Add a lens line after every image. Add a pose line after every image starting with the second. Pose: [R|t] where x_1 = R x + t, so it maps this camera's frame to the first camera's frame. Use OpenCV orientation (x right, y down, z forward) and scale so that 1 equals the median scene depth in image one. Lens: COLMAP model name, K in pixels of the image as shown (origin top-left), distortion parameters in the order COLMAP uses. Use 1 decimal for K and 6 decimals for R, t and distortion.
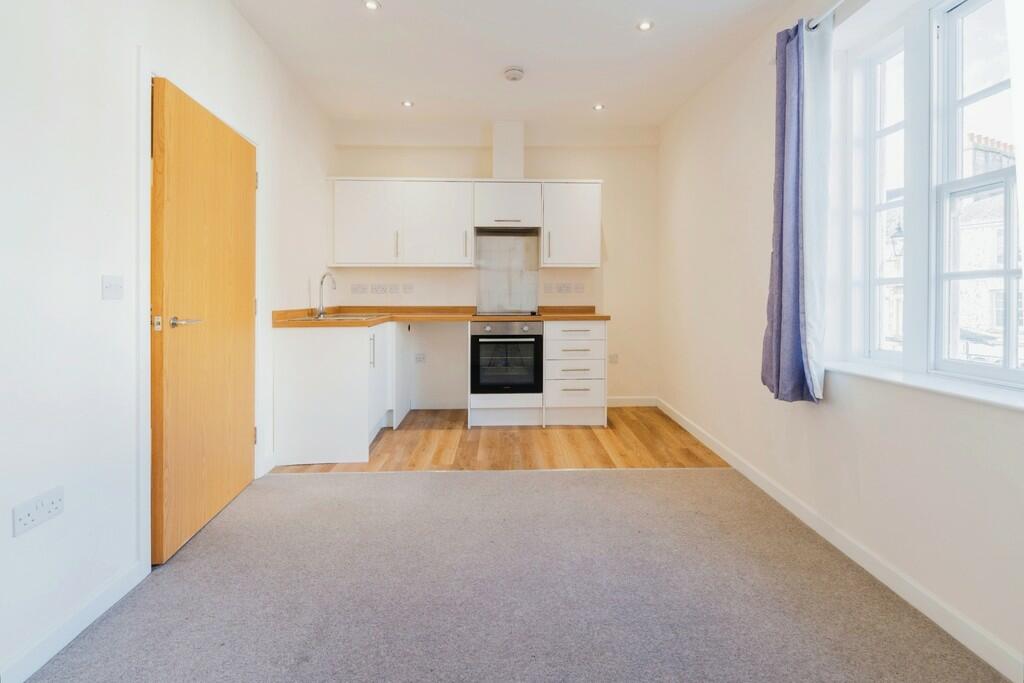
lens RADIAL K [[418.2, 0, 520.2], [0, 418.2, 306.3], [0, 0, 1]] dist [0.000107, -0.001000]
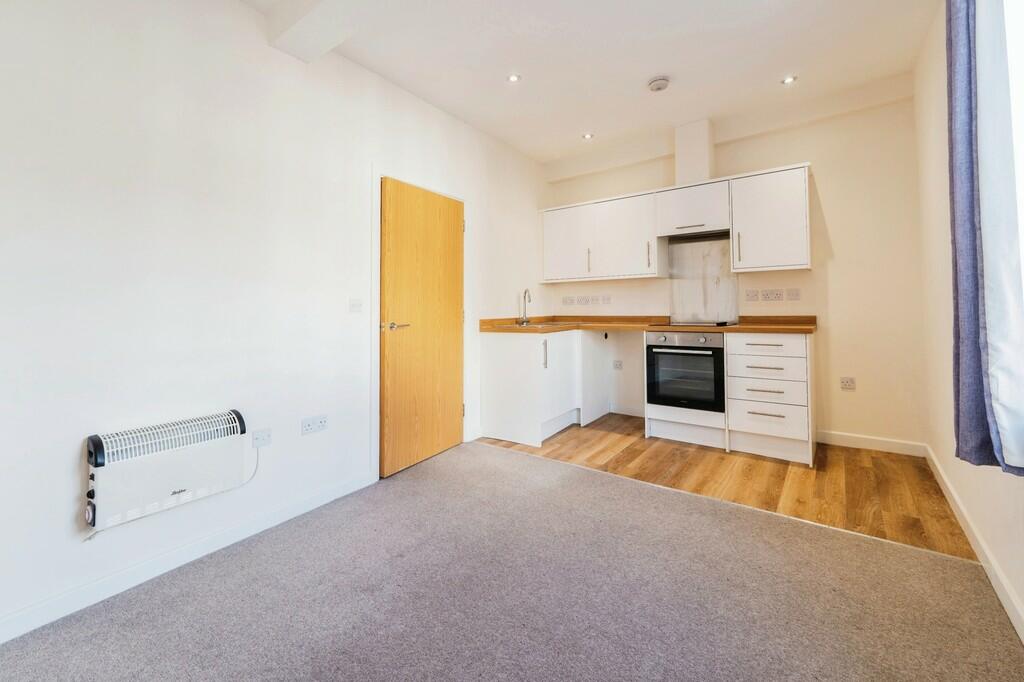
lens RADIAL K [[418.2, 0, 537.7], [0, 418.2, 300.8], [0, 0, 1]] dist [0.000107, -0.001000]
pose [[0.792567, -0.020571, -0.609438, 0.356405], [-0.000734, 0.999398, -0.034689, -0.002388], [0.609784, 0.027941, 0.792075, 0.044472]]
